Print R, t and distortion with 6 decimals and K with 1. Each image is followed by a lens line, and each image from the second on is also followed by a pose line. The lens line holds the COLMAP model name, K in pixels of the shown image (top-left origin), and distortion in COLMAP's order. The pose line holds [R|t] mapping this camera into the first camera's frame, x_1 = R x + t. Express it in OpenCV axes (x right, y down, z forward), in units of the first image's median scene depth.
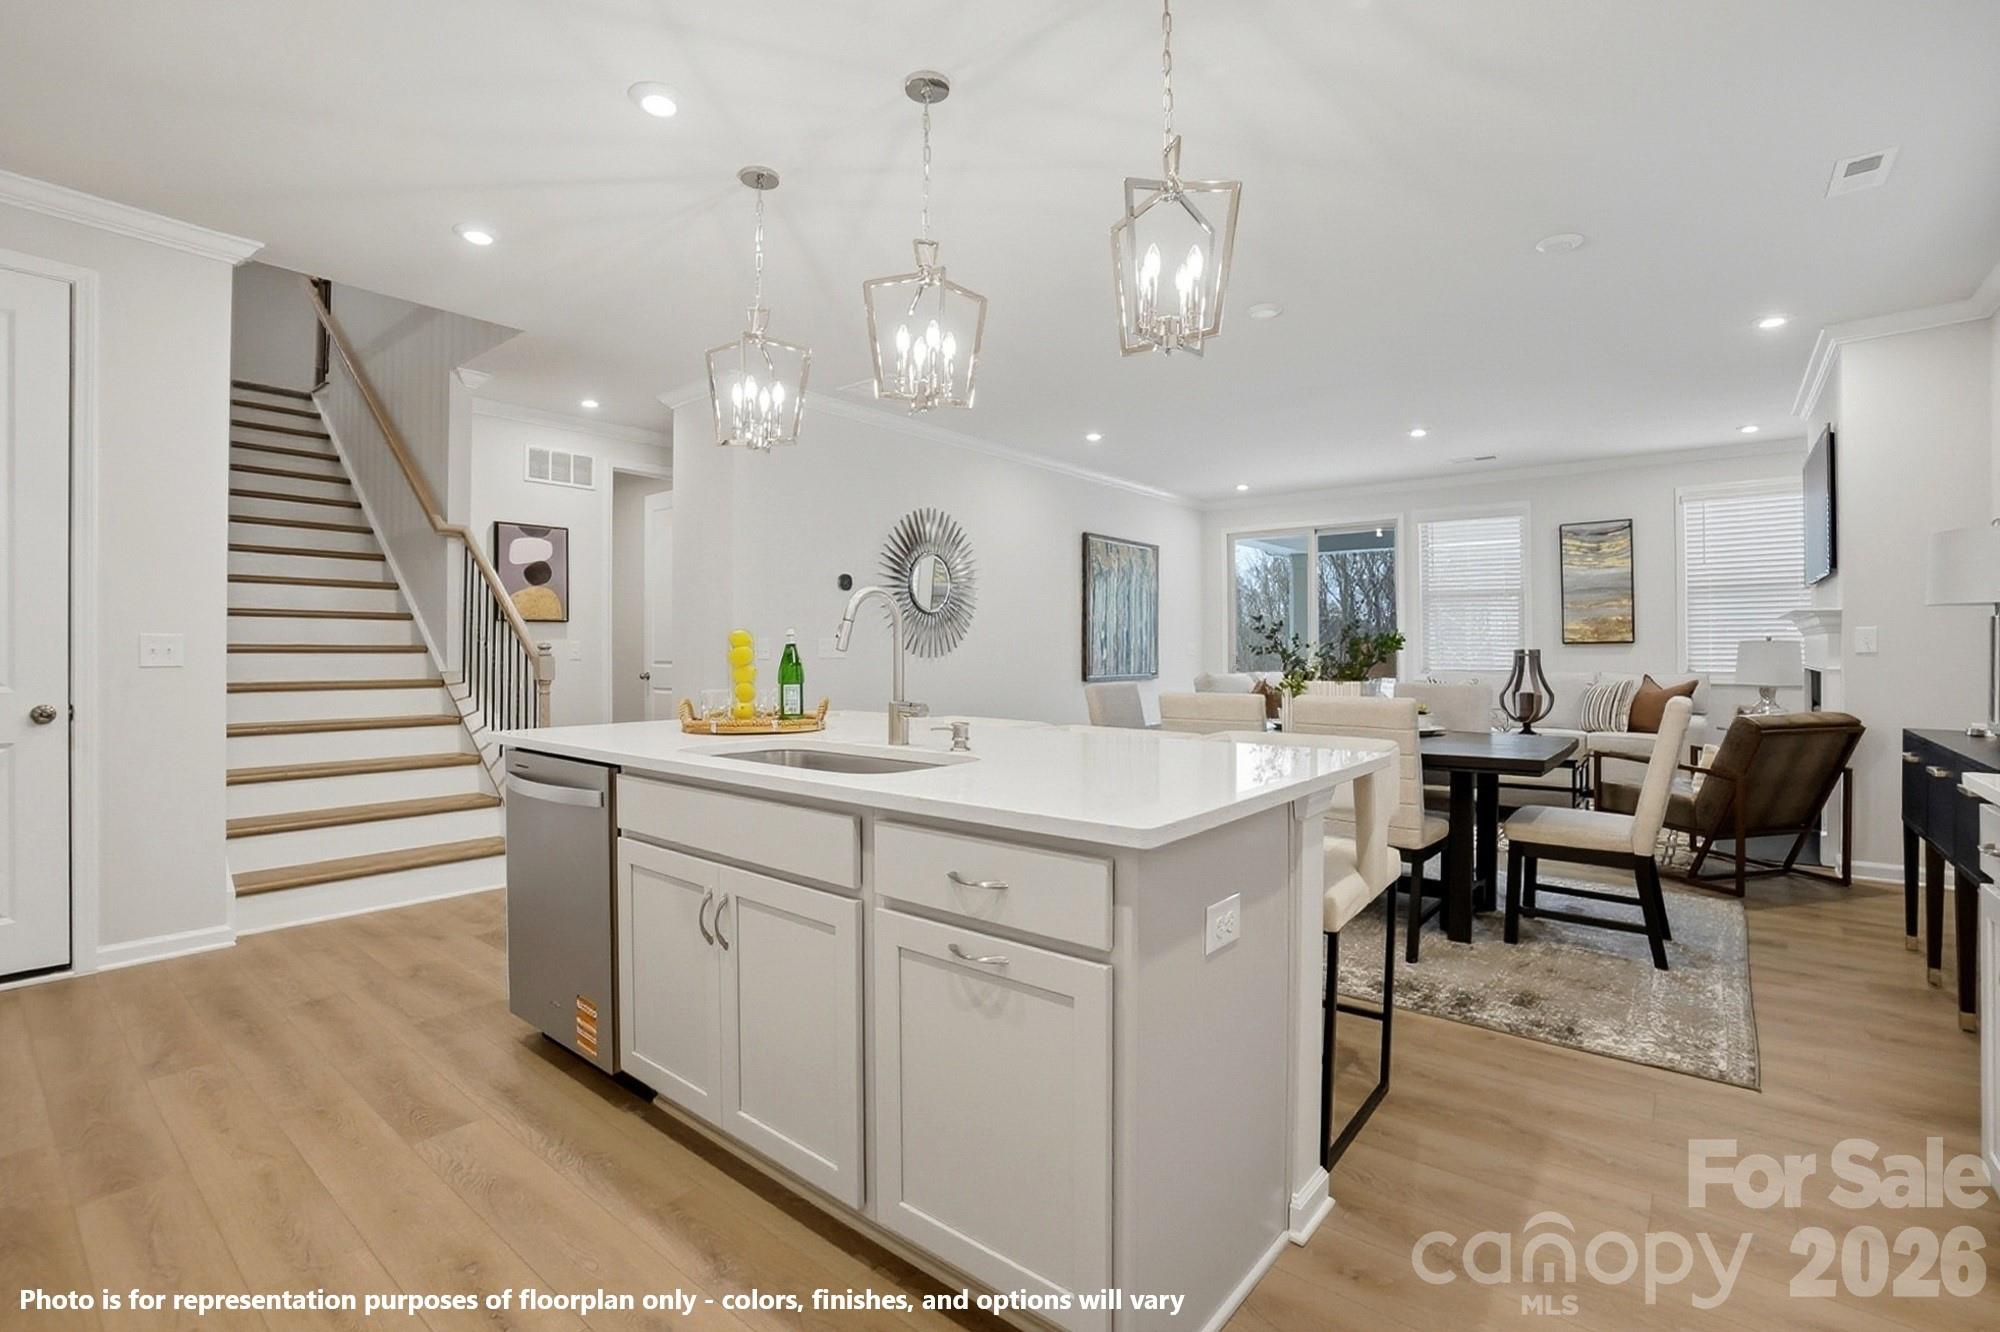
lens RADIAL K [[883.6, 0, 1000.0], [0, 883.6, 666.0], [0, 0, 1]] dist [-0.081887, 0.034234]
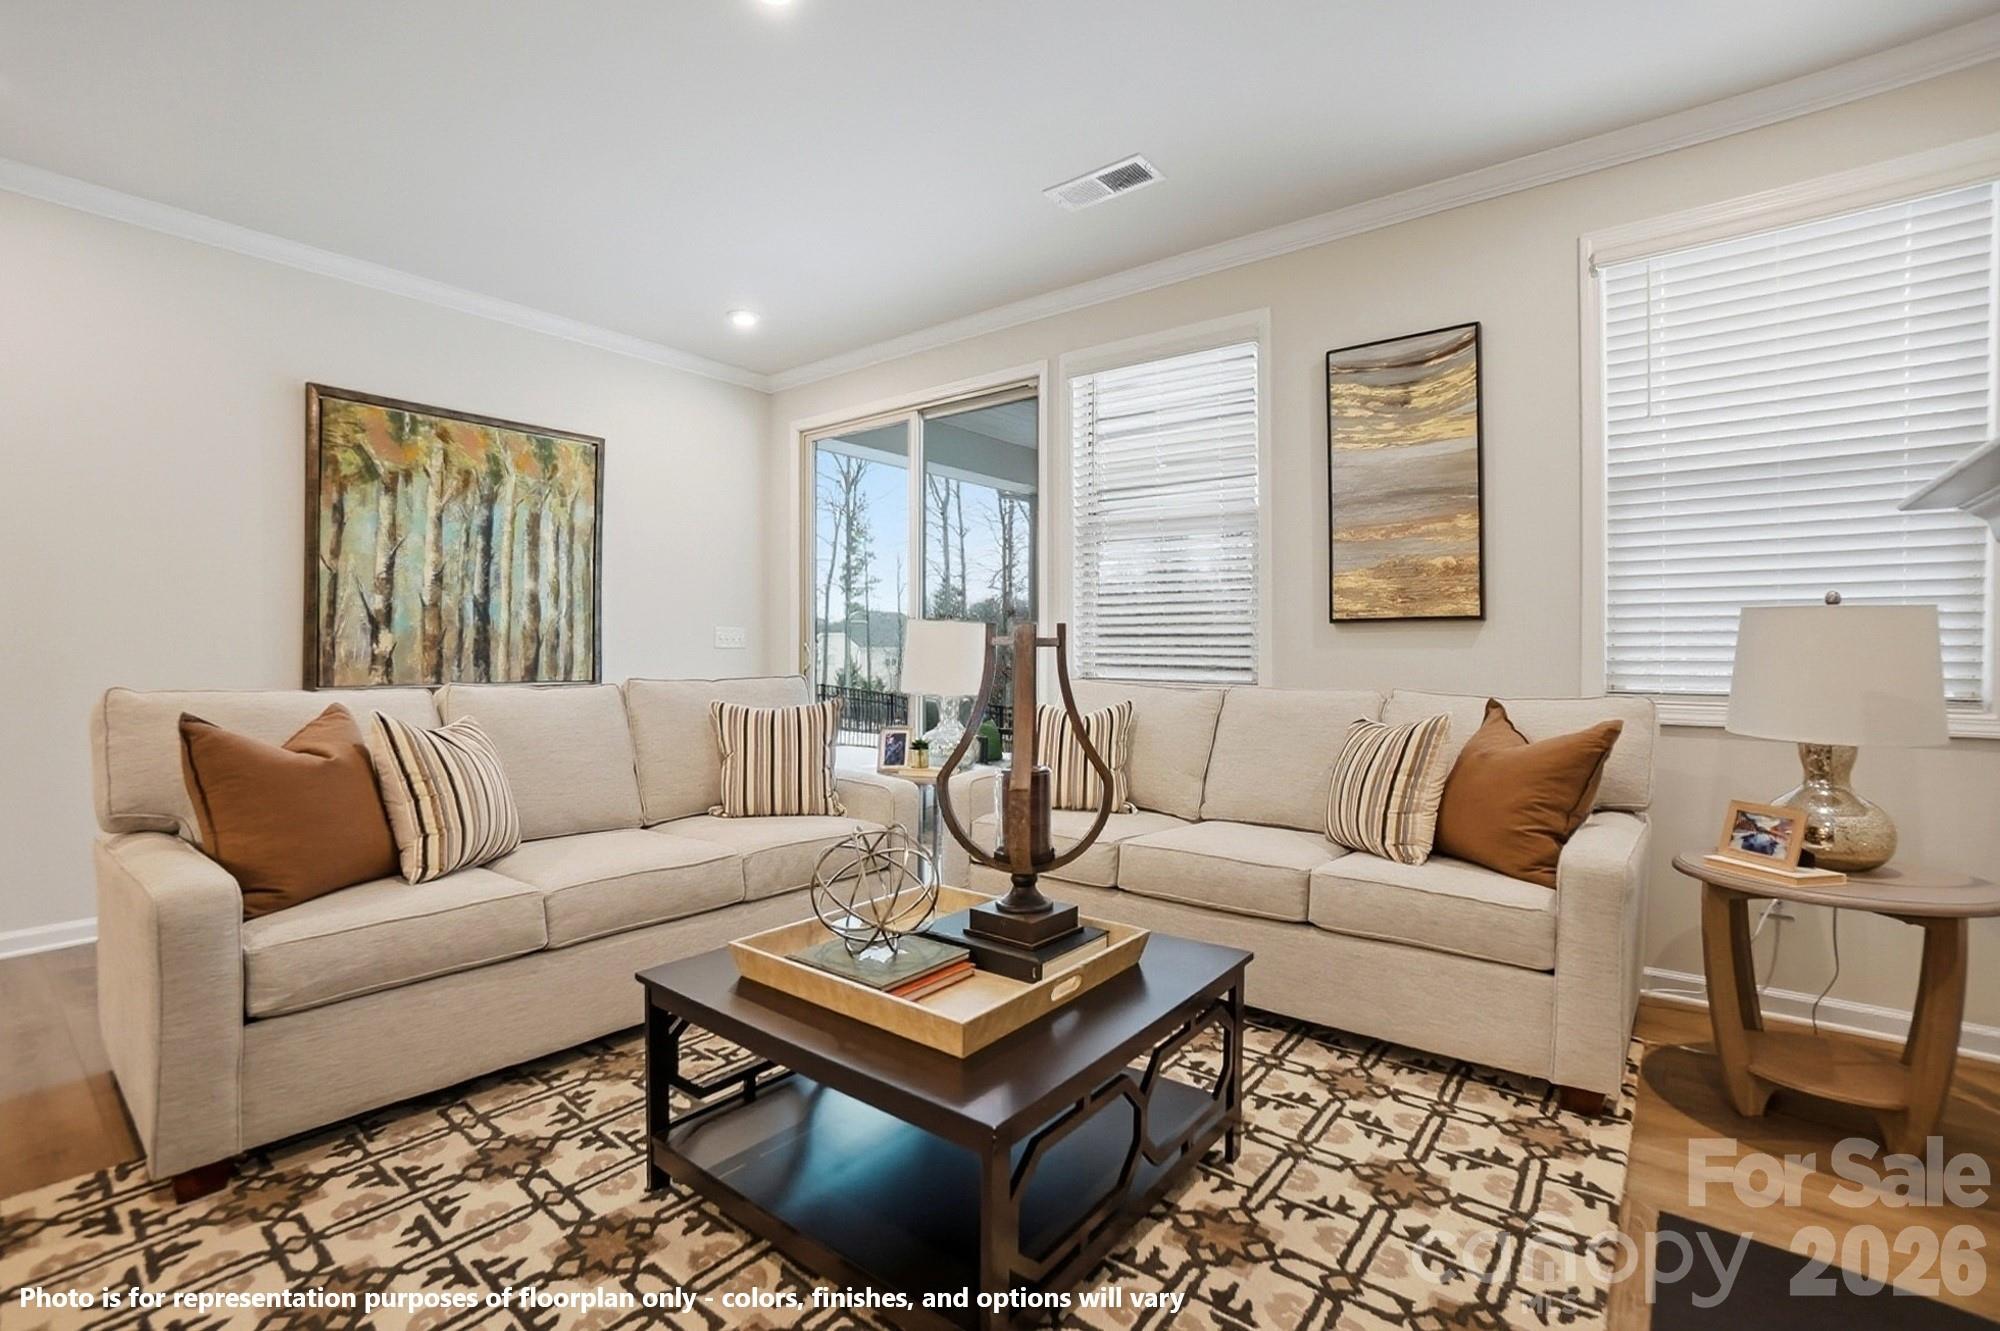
lens RADIAL K [[898.4, 0, 982.4], [0, 898.4, 663.0], [0, 0, 1]] dist [-0.060699, 0.019888]
pose [[0.999934, 0.005950, 0.009869, 0.444969], [-0.005988, 0.999975, 0.003867, -0.005784], [-0.009846, -0.003925, 0.999944, 0.514532]]
